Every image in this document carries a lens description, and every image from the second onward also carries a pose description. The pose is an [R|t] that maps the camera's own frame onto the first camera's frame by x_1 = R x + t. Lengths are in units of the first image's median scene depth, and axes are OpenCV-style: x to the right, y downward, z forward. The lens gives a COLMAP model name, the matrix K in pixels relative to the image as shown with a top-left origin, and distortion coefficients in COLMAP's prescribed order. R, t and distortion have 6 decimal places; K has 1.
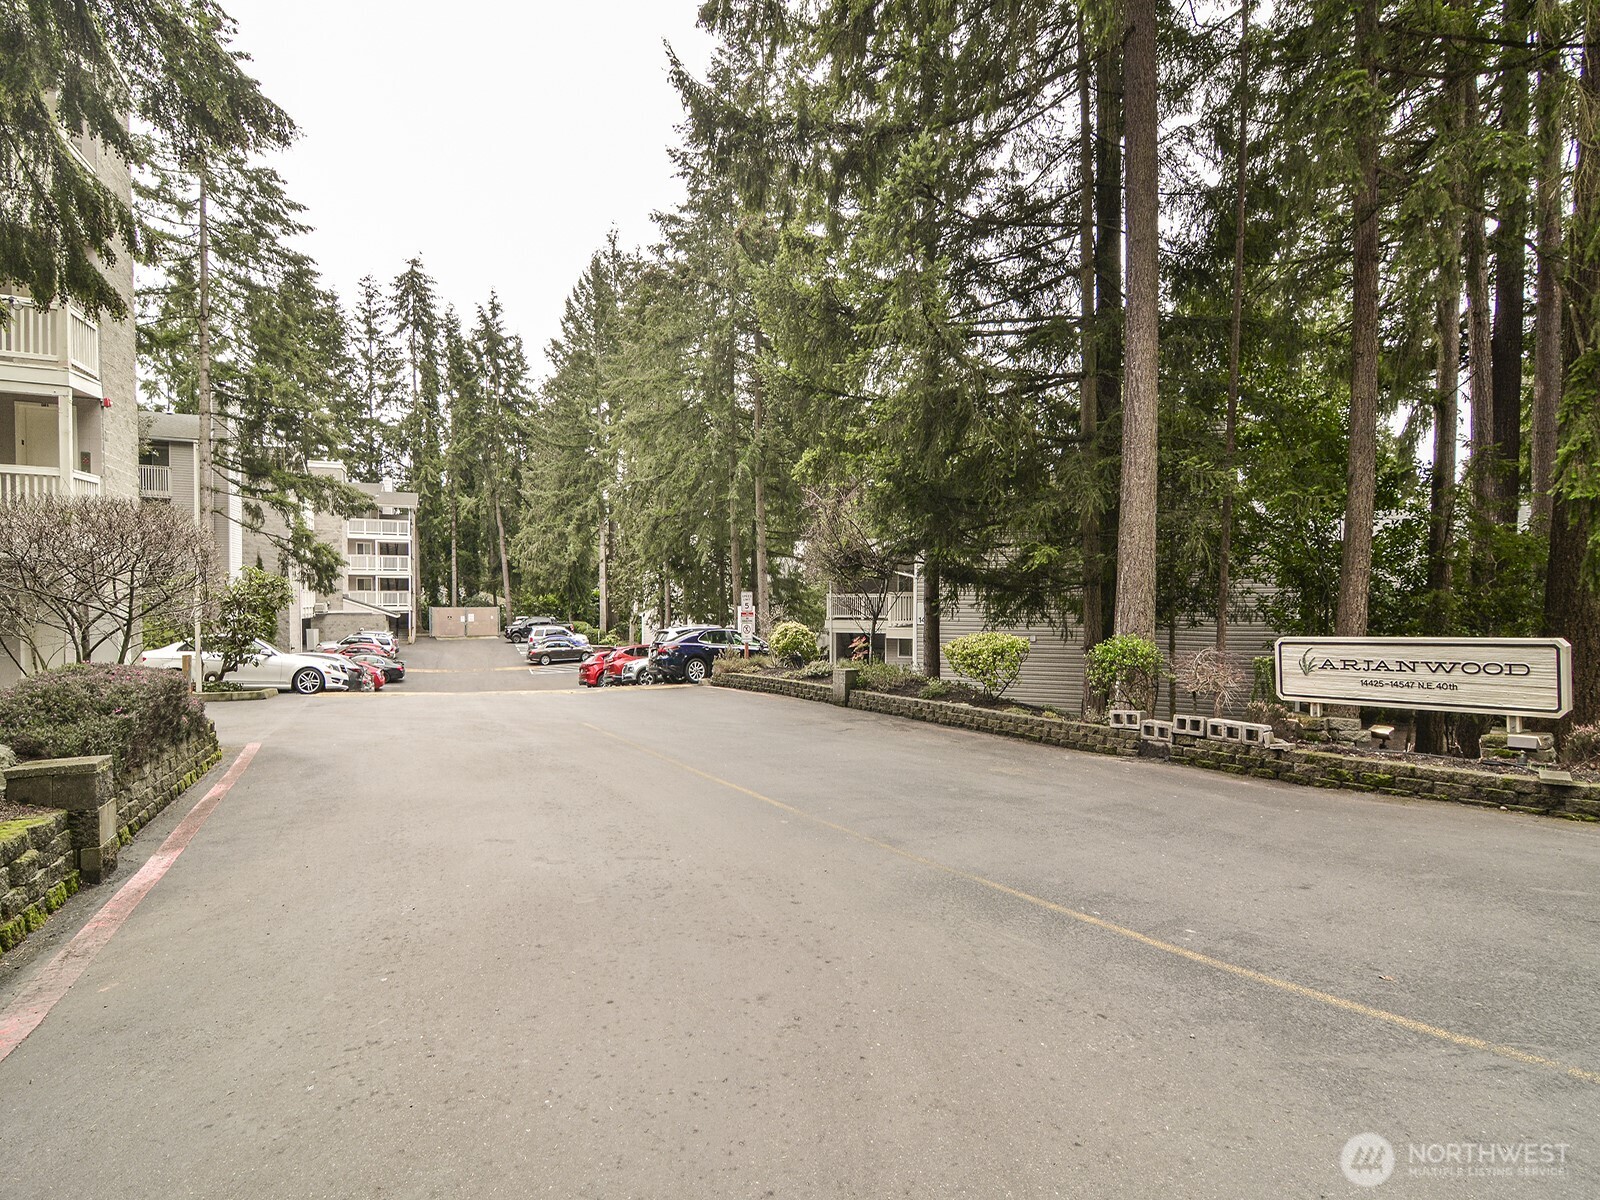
lens RADIAL K [[765.5, 0, 802.2], [0, 765.5, 607.8], [0, 0, 1]] dist [0.002229, 0.000098]
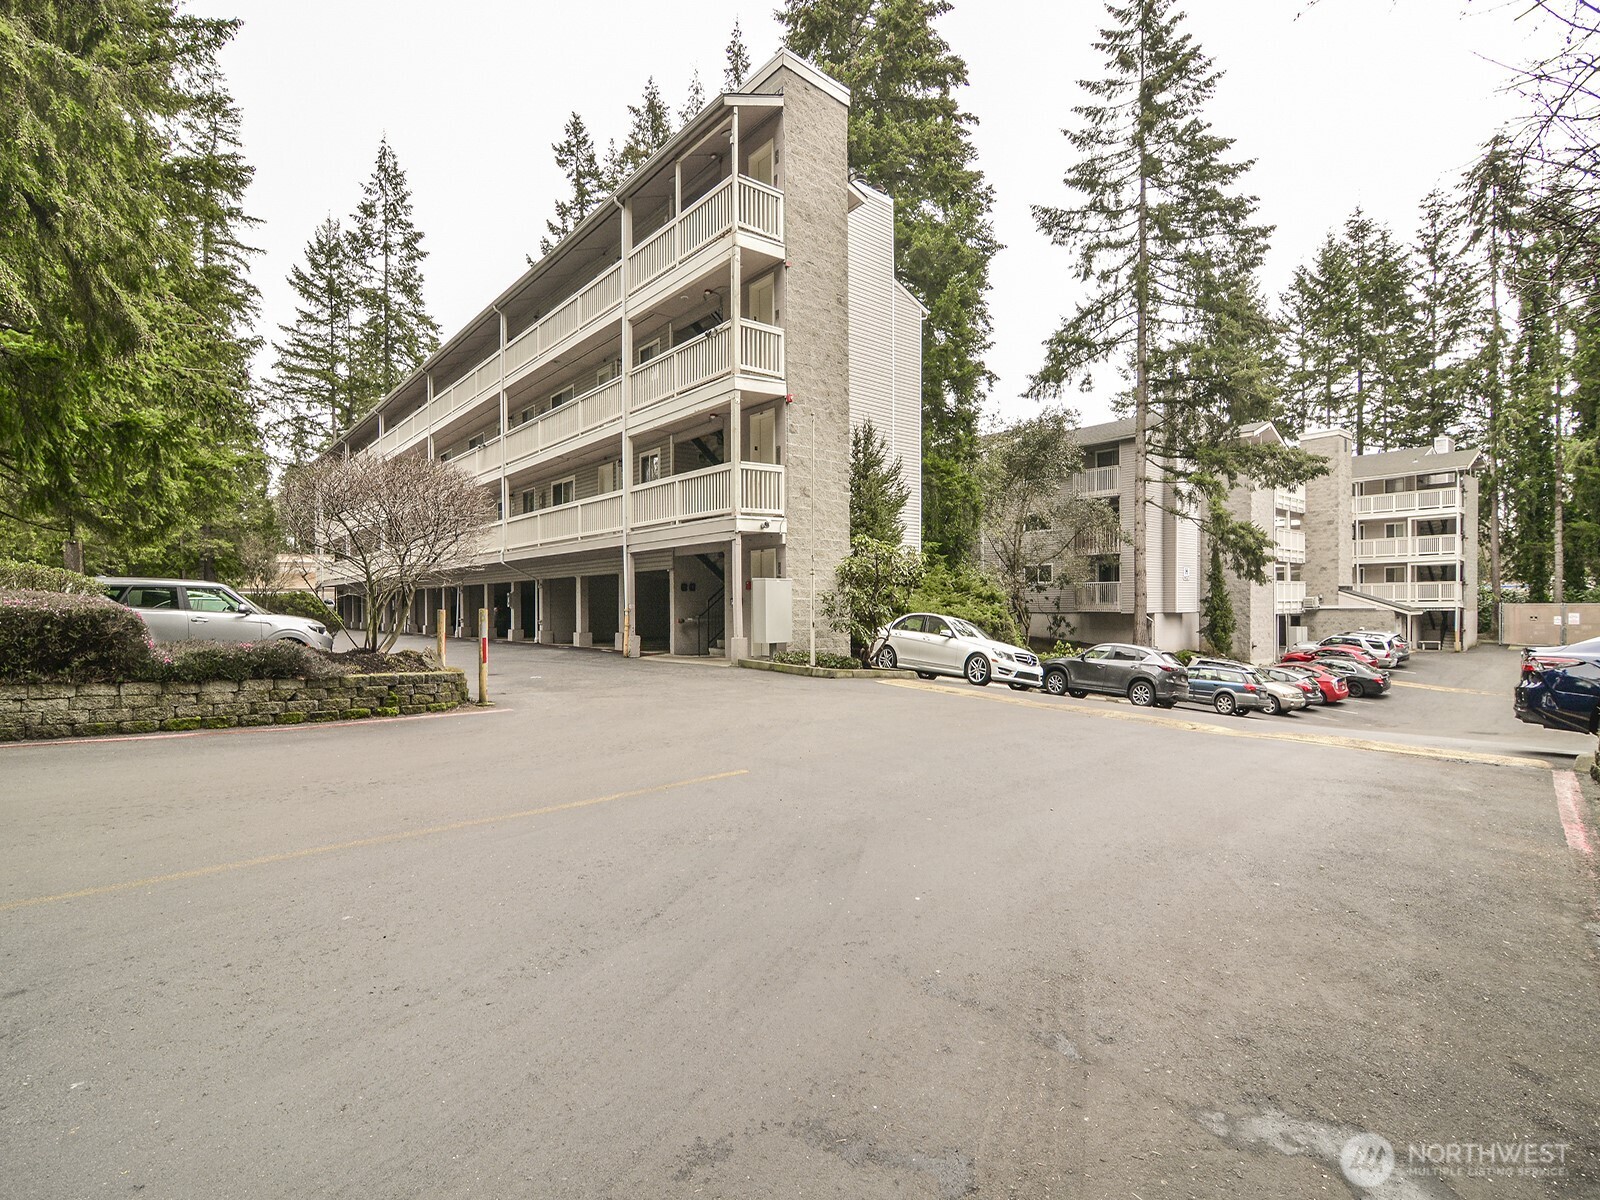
lens RADIAL K [[765.5, 0, 802.2], [0, 765.5, 607.8], [0, 0, 1]] dist [0.002229, 0.000098]
pose [[0.262334, -0.001133, -0.964976, 0.041065], [-0.005642, 0.999980, -0.002708, 0.009675], [0.964961, 0.006154, 0.262322, 0.185613]]
